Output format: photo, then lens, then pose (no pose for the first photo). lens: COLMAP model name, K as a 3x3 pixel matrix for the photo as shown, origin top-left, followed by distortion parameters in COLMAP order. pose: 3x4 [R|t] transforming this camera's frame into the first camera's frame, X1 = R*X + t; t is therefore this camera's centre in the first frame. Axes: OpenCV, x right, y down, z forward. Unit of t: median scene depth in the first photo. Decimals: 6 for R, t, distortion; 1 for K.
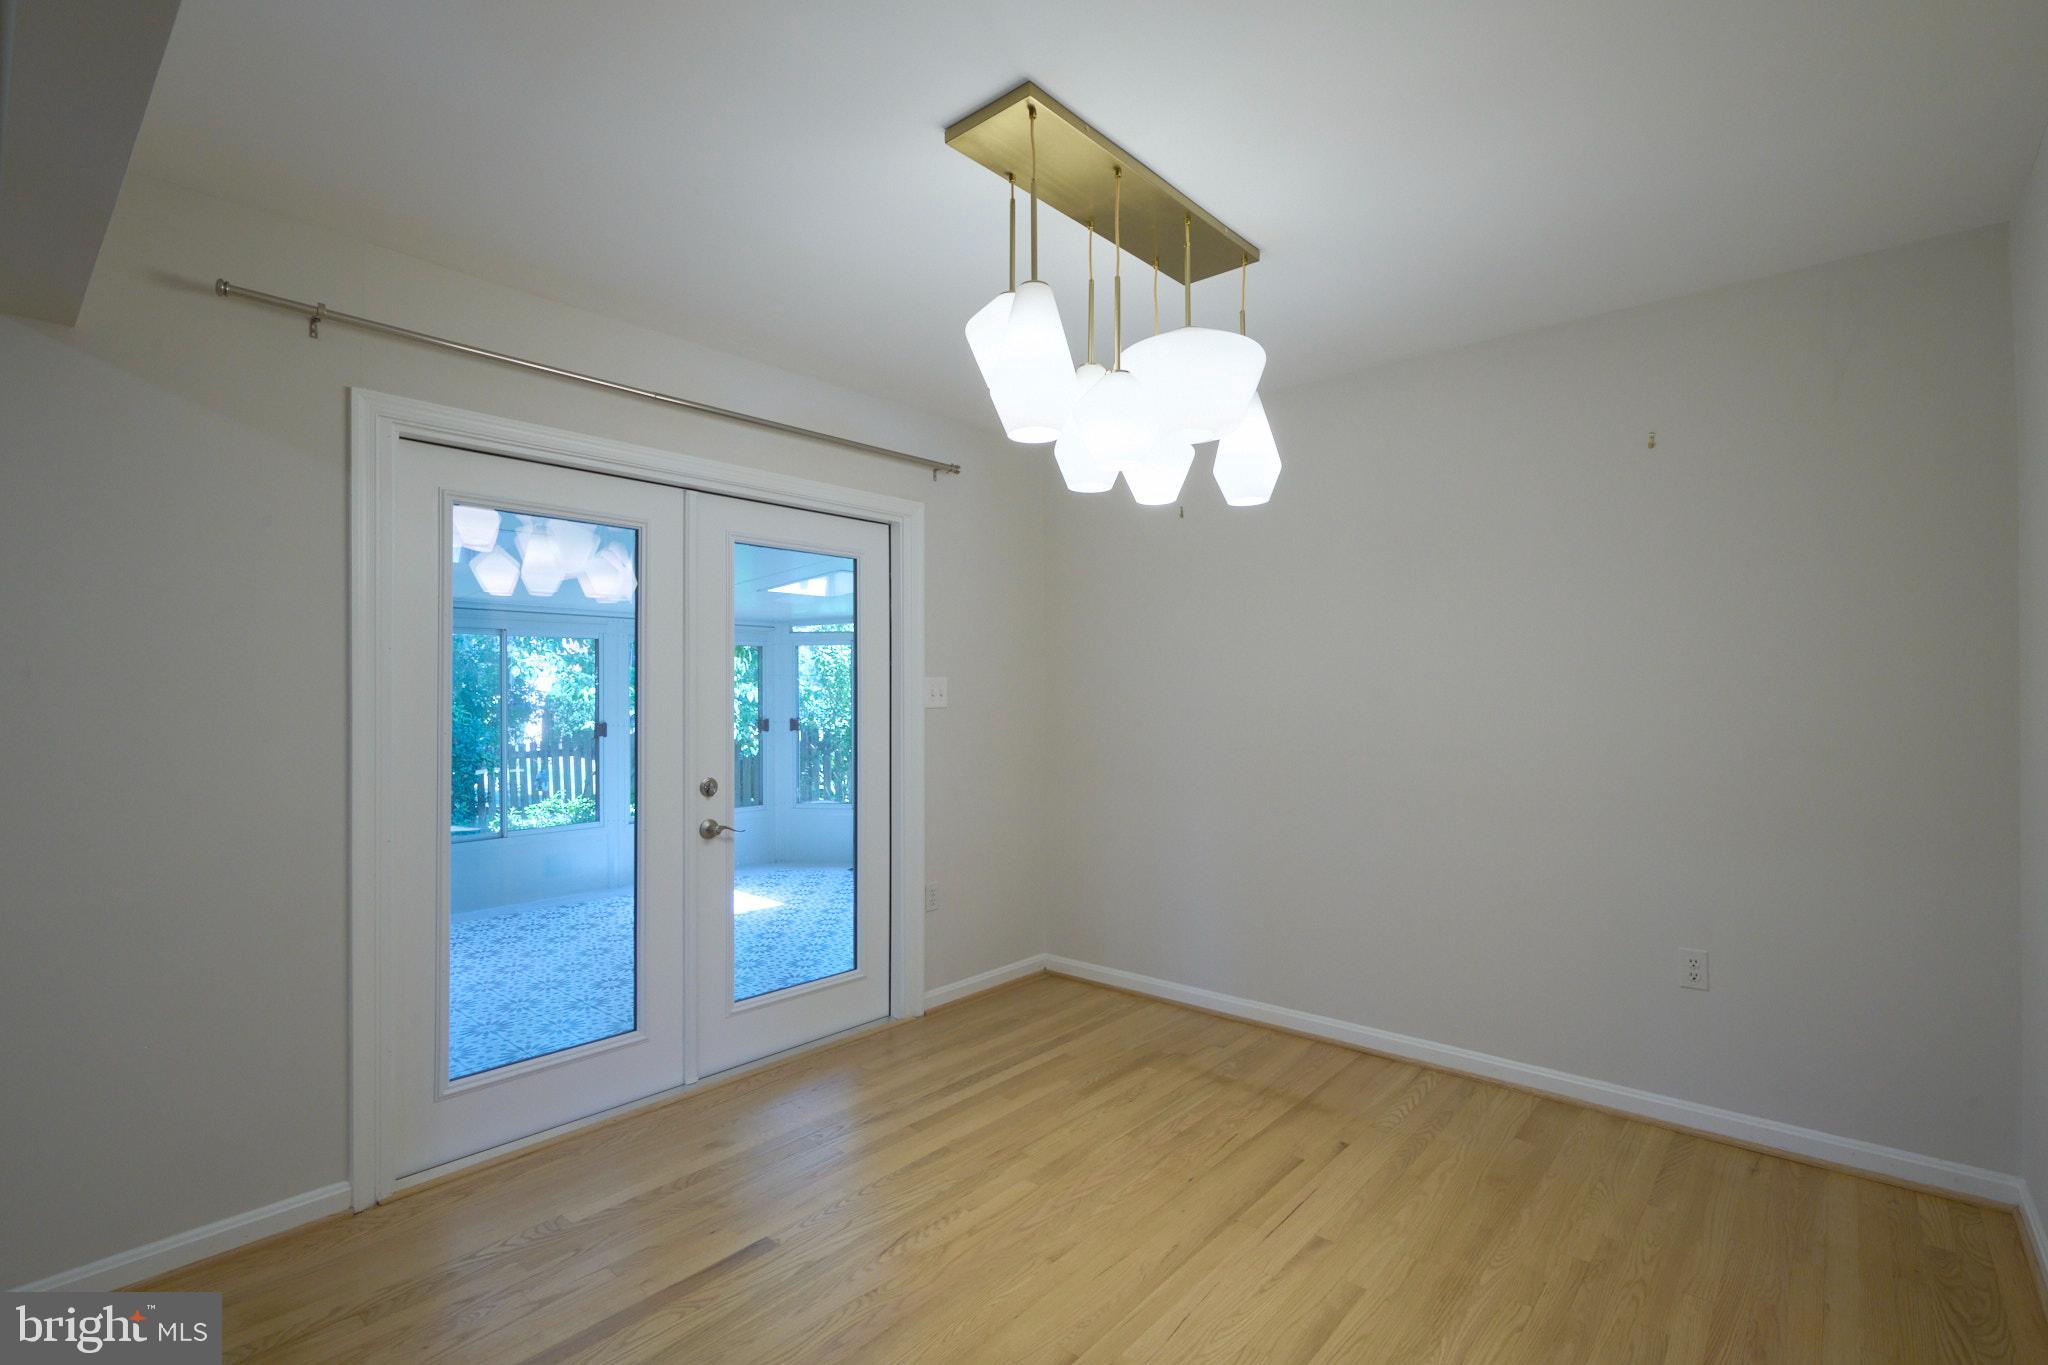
lens RADIAL K [[938.9, 0, 1026.8], [0, 938.9, 695.0], [0, 0, 1]] dist [-0.002001, -0.000132]
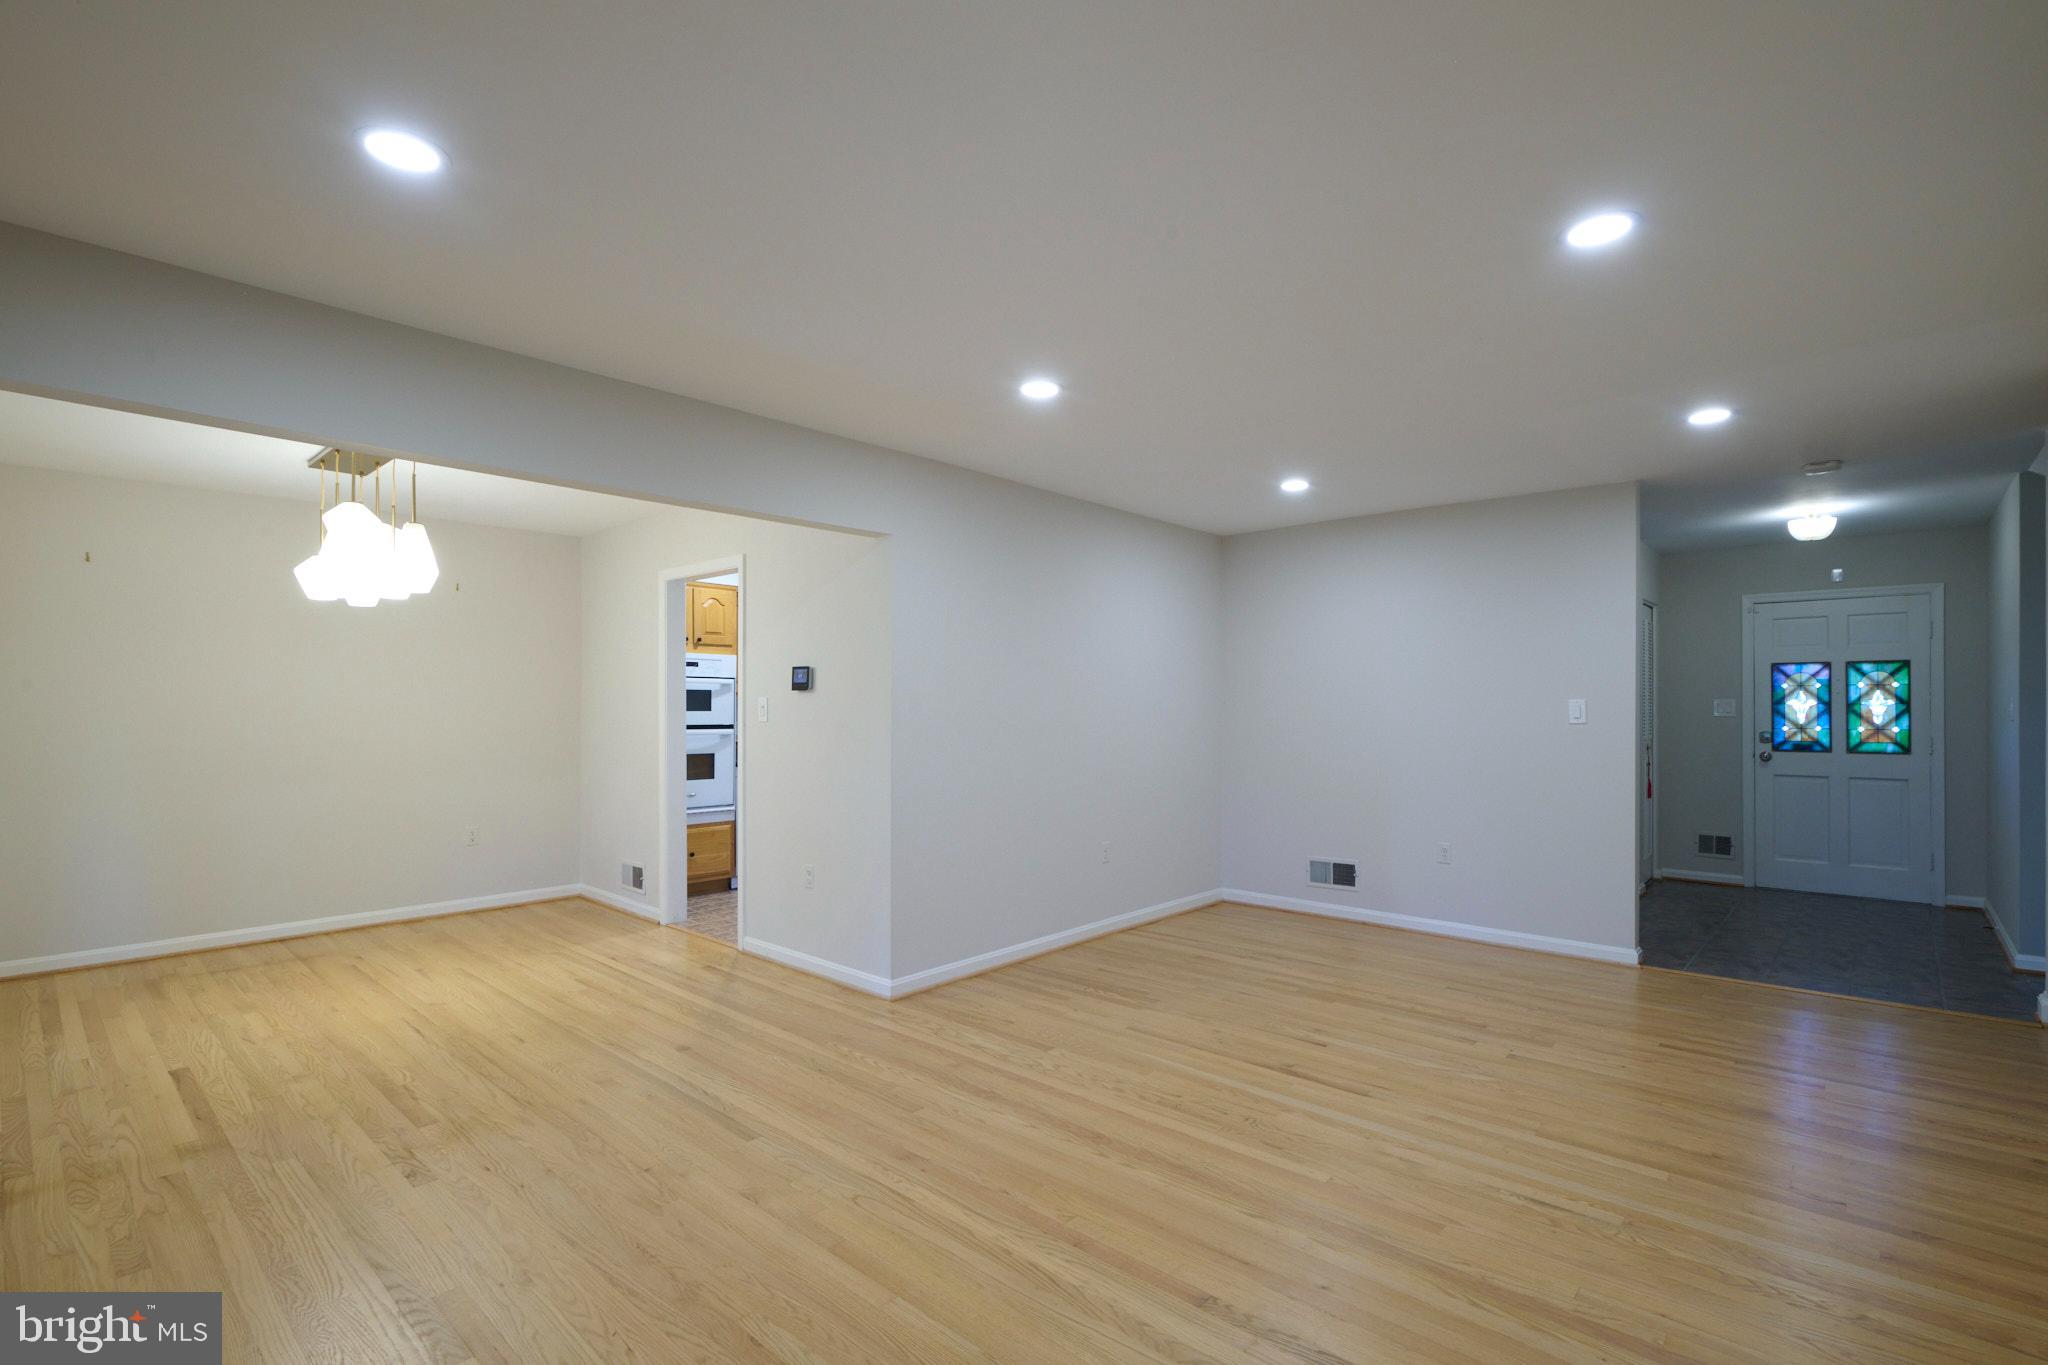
lens RADIAL K [[936.1, 0, 1028.2], [0, 936.1, 706.2], [0, 0, 1]] dist [-0.003783, -0.000428]
pose [[0.019044, 0.004960, 0.999806, -1.233495], [0.000680, 0.999987, -0.004974, 0.003102], [-0.999818, 0.000774, 0.019041, -0.282291]]
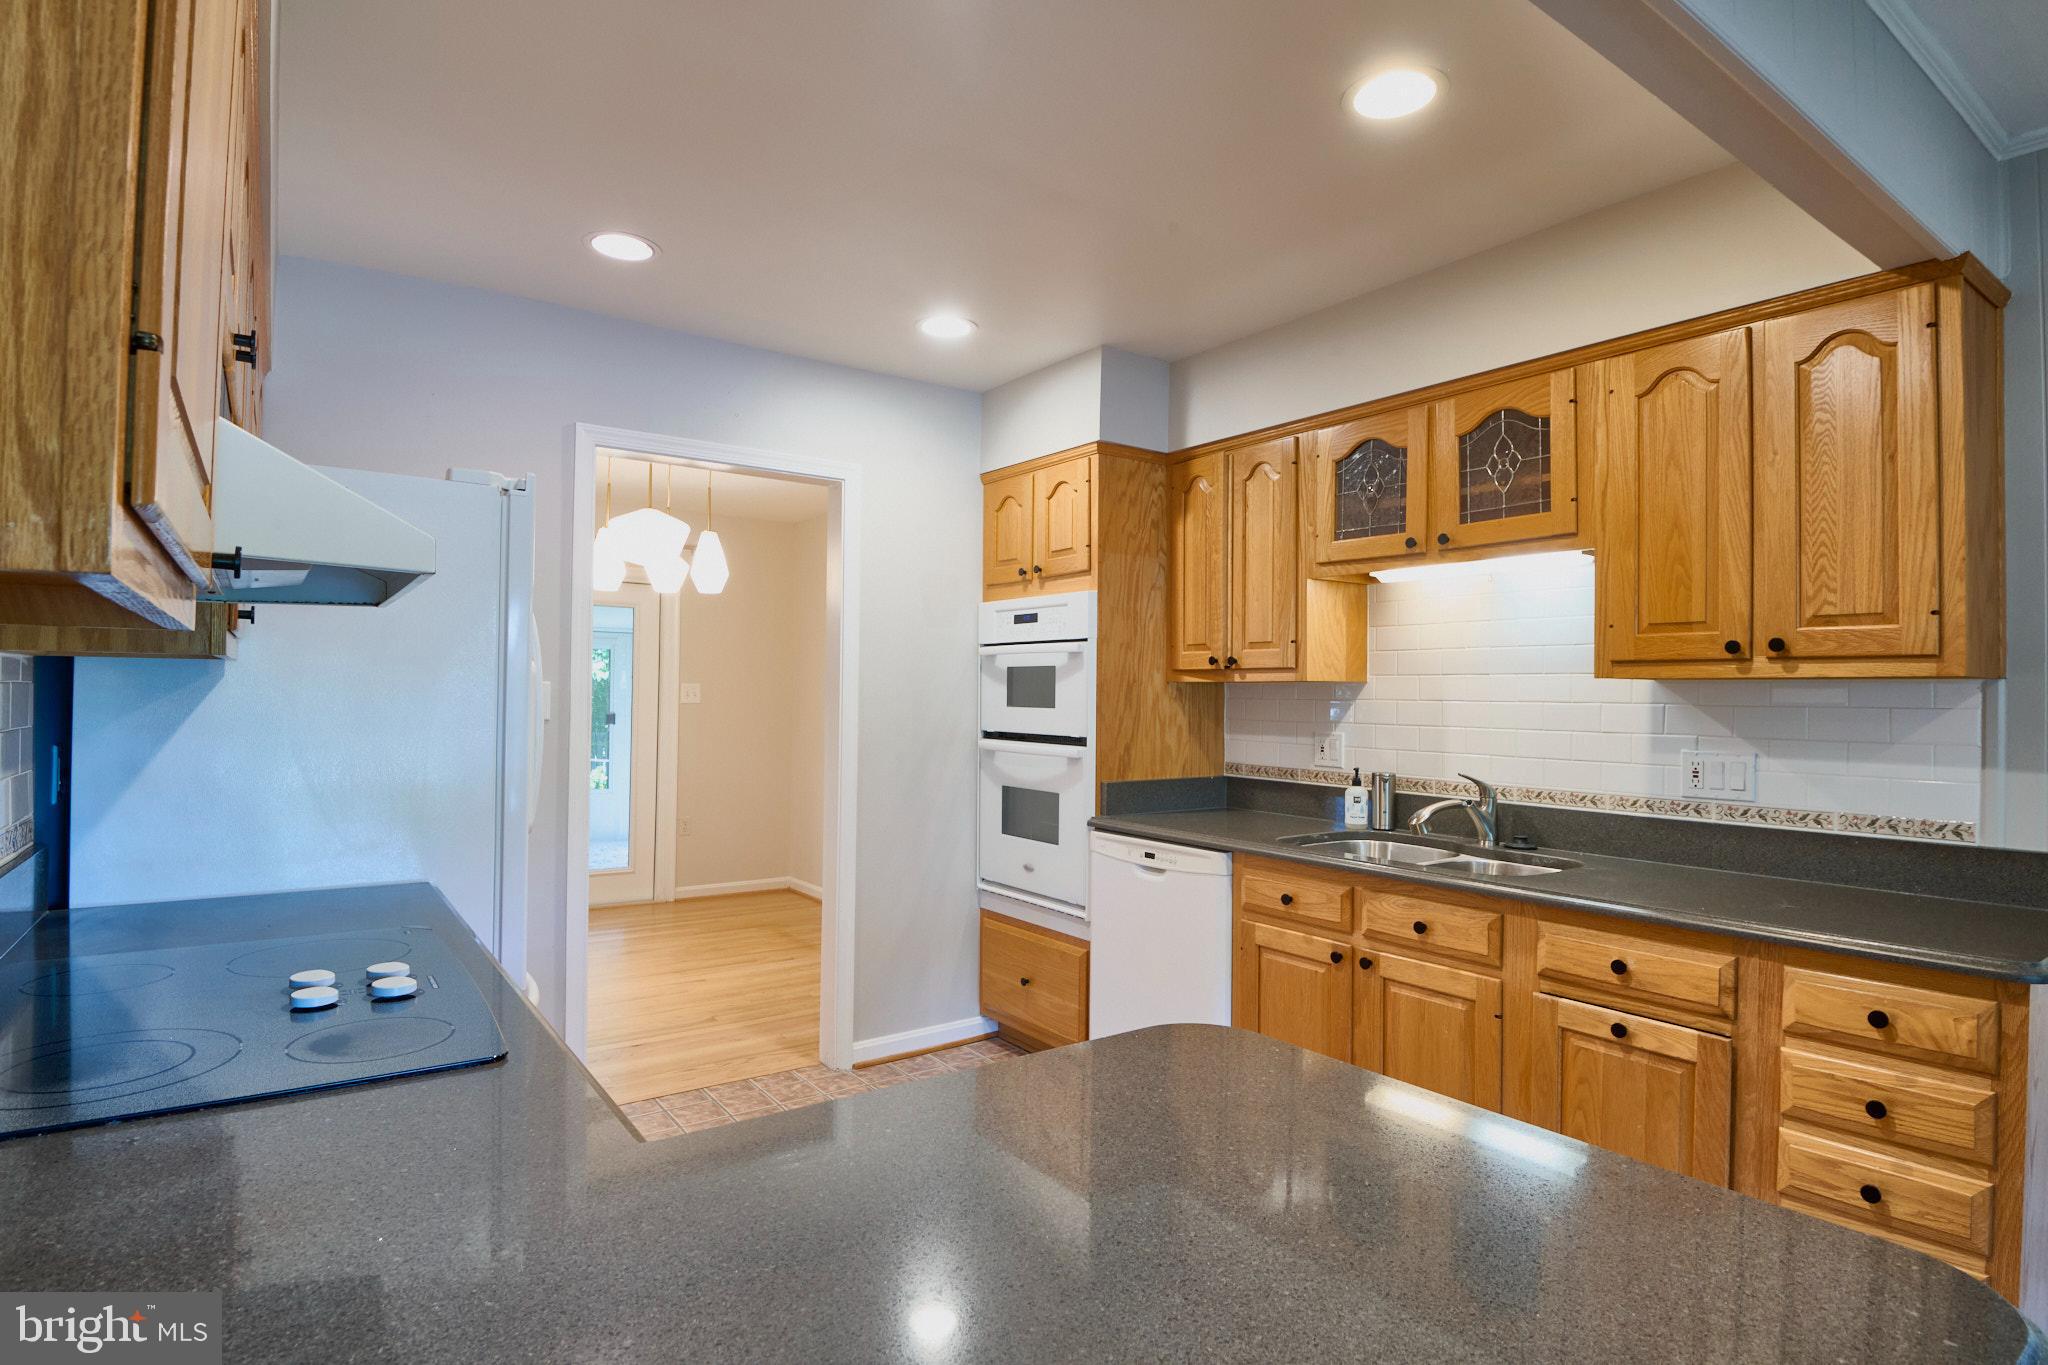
lens RADIAL K [[1059.7, 0, 1027.4], [0, 1059.7, 677.9], [0, 0, 1]] dist [-0.023916, -0.001496]
pose [[0.972939, 0.013975, -0.230639, 1.022333], [-0.018829, 0.999645, -0.018859, -0.007246], [0.230294, 0.022691, 0.972857, -0.681564]]
